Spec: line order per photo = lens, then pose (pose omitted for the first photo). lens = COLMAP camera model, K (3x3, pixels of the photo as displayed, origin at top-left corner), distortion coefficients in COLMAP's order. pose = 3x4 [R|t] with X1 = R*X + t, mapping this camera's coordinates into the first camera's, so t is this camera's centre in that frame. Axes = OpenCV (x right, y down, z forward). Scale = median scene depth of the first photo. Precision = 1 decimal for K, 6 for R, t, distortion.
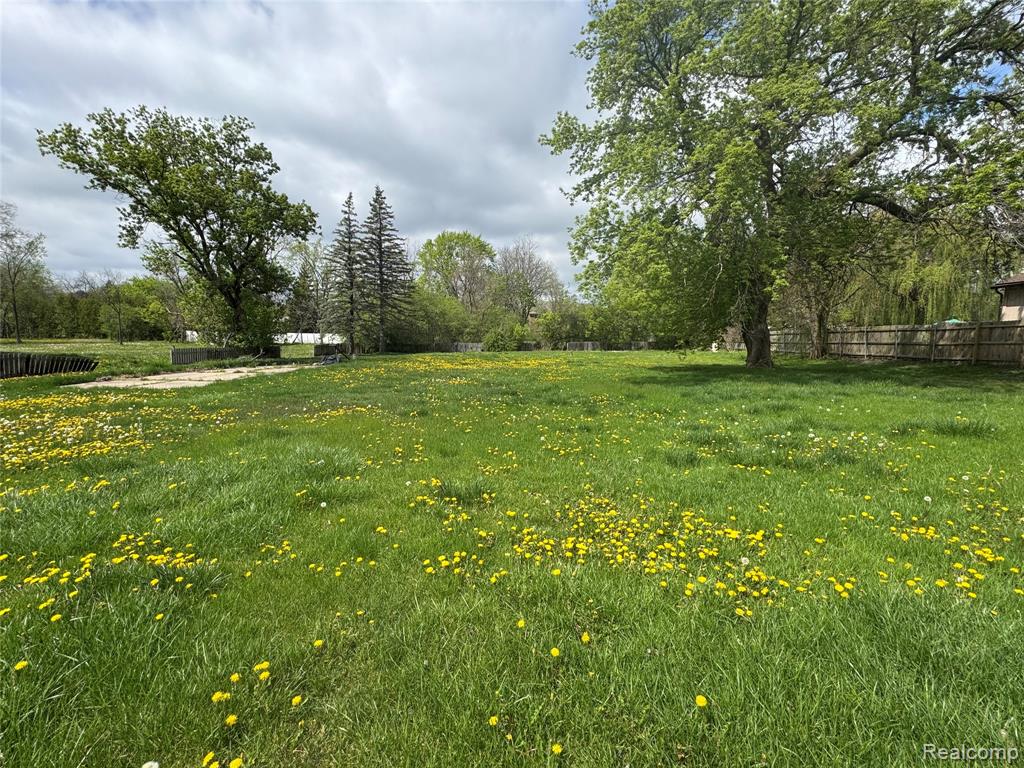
lens RADIAL K [[459.3, 0, 509.2], [0, 459.3, 387.0], [0, 0, 1]] dist [0.000711, -0.000721]
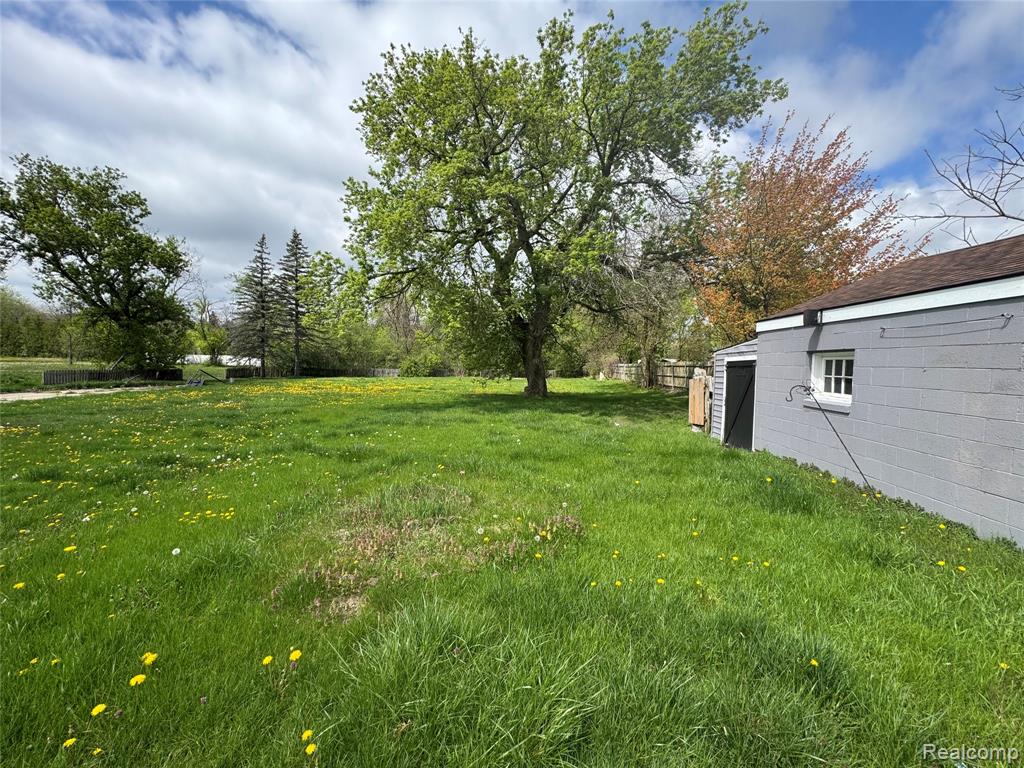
lens RADIAL K [[415.8, 0, 522.0], [0, 415.8, 383.5], [0, 0, 1]] dist [-0.000239, -0.000382]
pose [[0.998934, 0.018036, 0.042497, 0.250725], [-0.015541, 0.998177, -0.058328, -0.008250], [-0.043472, 0.057605, 0.997393, -0.023351]]
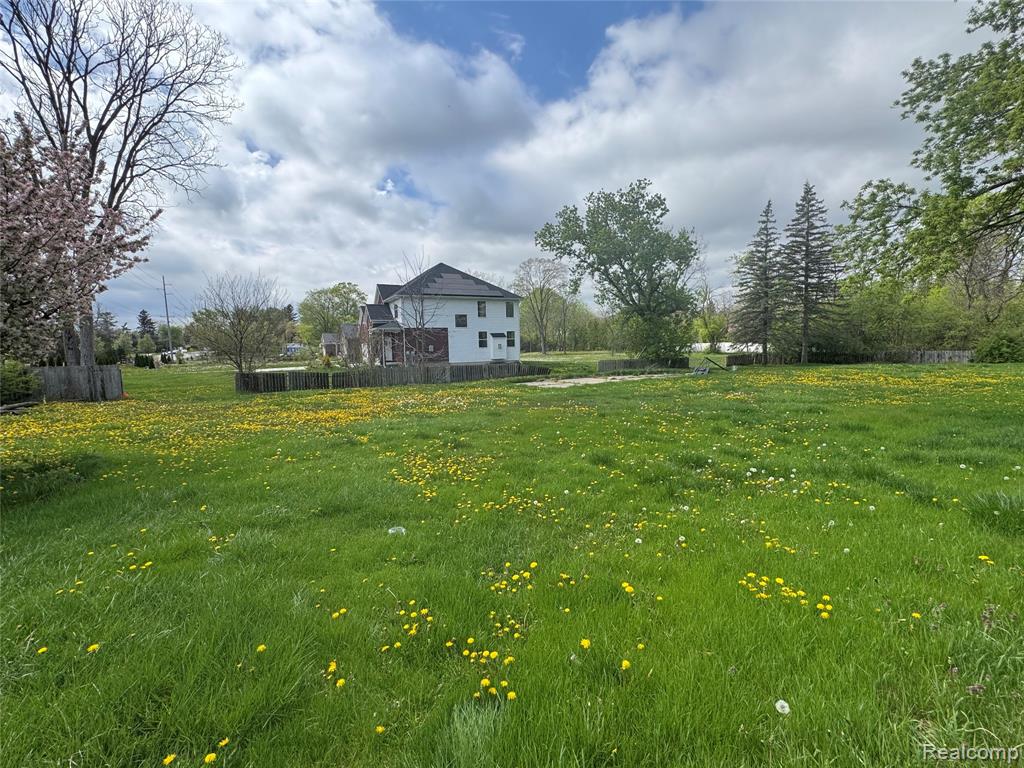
lens RADIAL K [[459.3, 0, 506.4], [0, 459.3, 384.1], [0, 0, 1]] dist [0.000711, -0.000721]
pose [[0.532627, 0.048164, -0.844978, 0.203780], [-0.064898, 0.997764, 0.015965, -0.010987], [0.843858, 0.046334, 0.534562, 0.018121]]
